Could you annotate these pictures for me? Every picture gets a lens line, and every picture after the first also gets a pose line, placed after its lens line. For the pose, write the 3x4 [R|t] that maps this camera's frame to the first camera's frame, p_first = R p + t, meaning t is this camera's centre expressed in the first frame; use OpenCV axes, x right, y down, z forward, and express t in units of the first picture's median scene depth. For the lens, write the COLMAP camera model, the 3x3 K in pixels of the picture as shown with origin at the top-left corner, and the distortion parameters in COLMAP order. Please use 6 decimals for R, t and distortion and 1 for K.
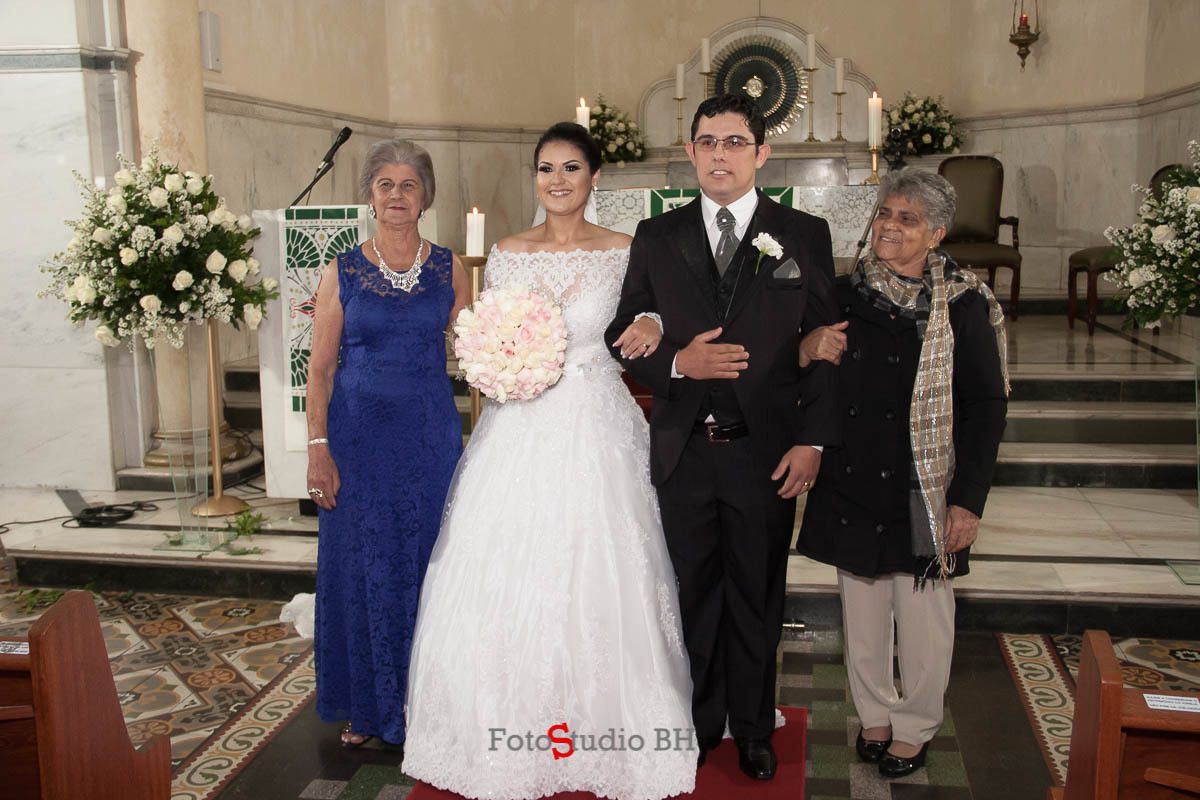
lens RADIAL K [[1426.2, 0, 542.6], [0, 1426.2, 399.3], [0, 0, 1]] dist [0.053471, 0.000000]
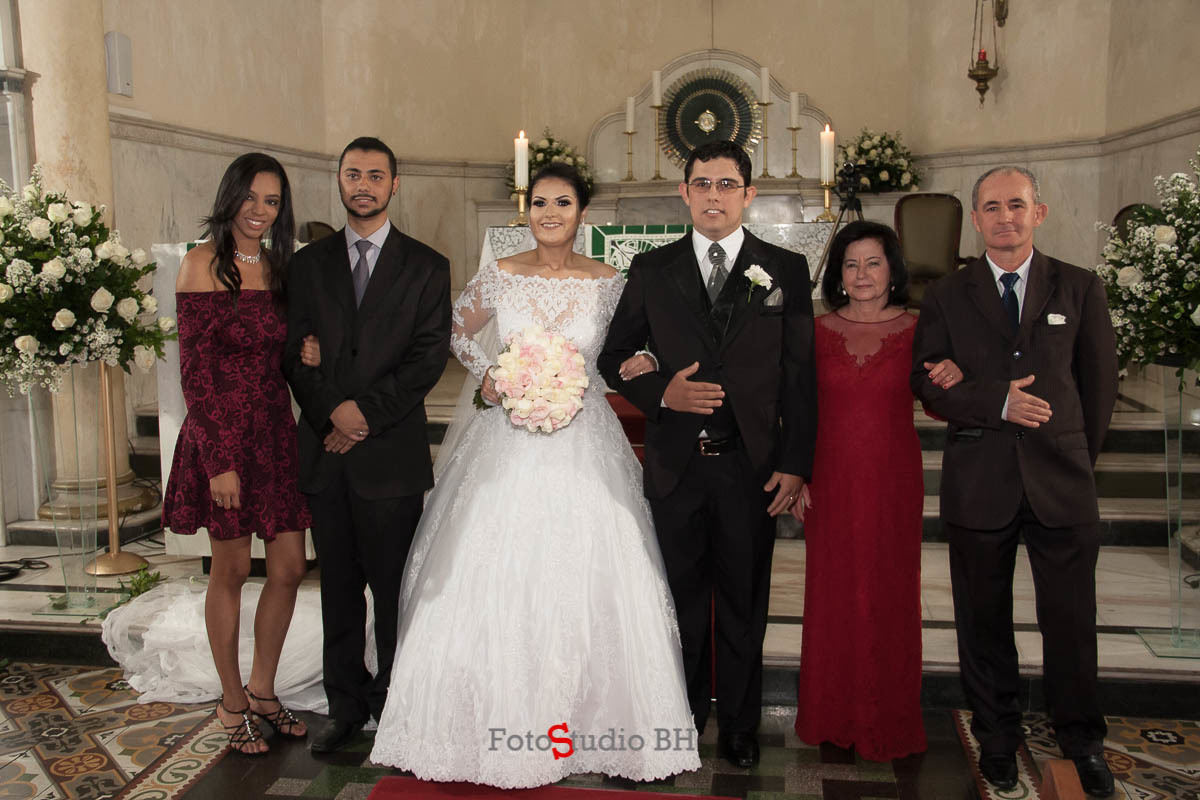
lens RADIAL K [[1266.3, 0, 590.5], [0, 1266.3, 384.2], [0, 0, 1]] dist [0.048520, 0.000000]
pose [[0.999887, 0.004550, 0.014313, 0.067176], [-0.004169, 0.999639, -0.026525, -0.020156], [-0.014429, 0.026462, 0.999546, 0.171398]]
